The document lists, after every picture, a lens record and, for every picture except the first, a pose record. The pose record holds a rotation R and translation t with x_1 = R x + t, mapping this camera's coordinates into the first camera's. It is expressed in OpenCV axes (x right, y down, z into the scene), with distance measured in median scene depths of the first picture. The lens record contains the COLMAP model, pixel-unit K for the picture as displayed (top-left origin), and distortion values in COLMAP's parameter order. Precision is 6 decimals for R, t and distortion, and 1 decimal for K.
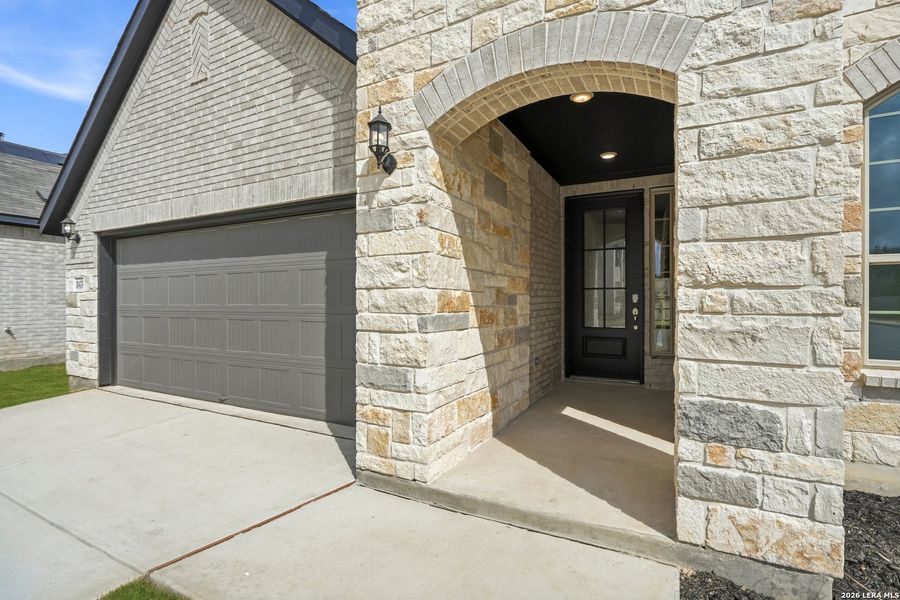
lens RADIAL K [[415.2, 0, 451.4], [0, 415.2, 280.8], [0, 0, 1]] dist [-0.002238, 0.001032]
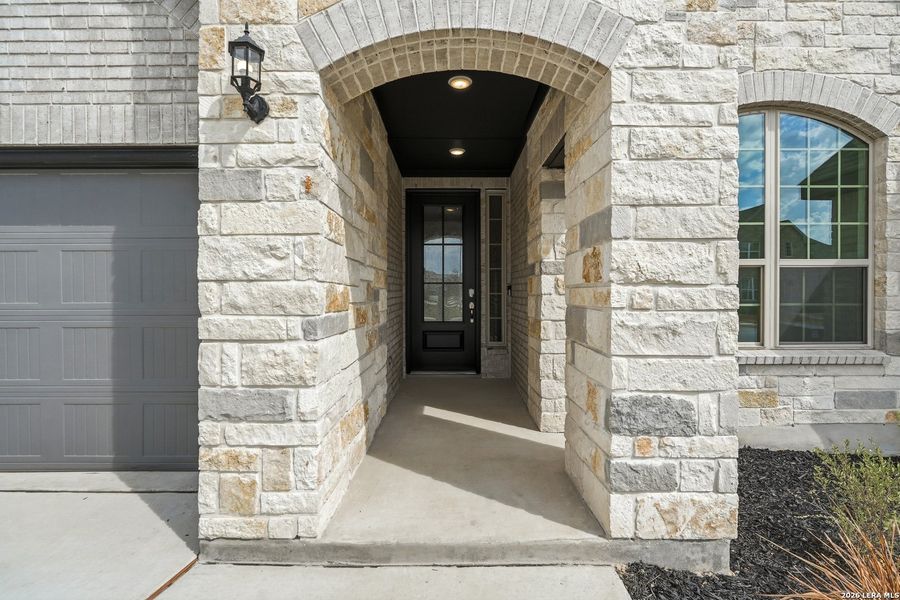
lens RADIAL K [[415.2, 0, 451.4], [0, 415.2, 280.8], [0, 0, 1]] dist [-0.002238, 0.001032]
pose [[0.891830, 0.013636, 0.452164, -0.177596], [-0.020820, 0.999724, 0.010916, 0.003083], [-0.451890, -0.019150, 0.891868, 0.205544]]
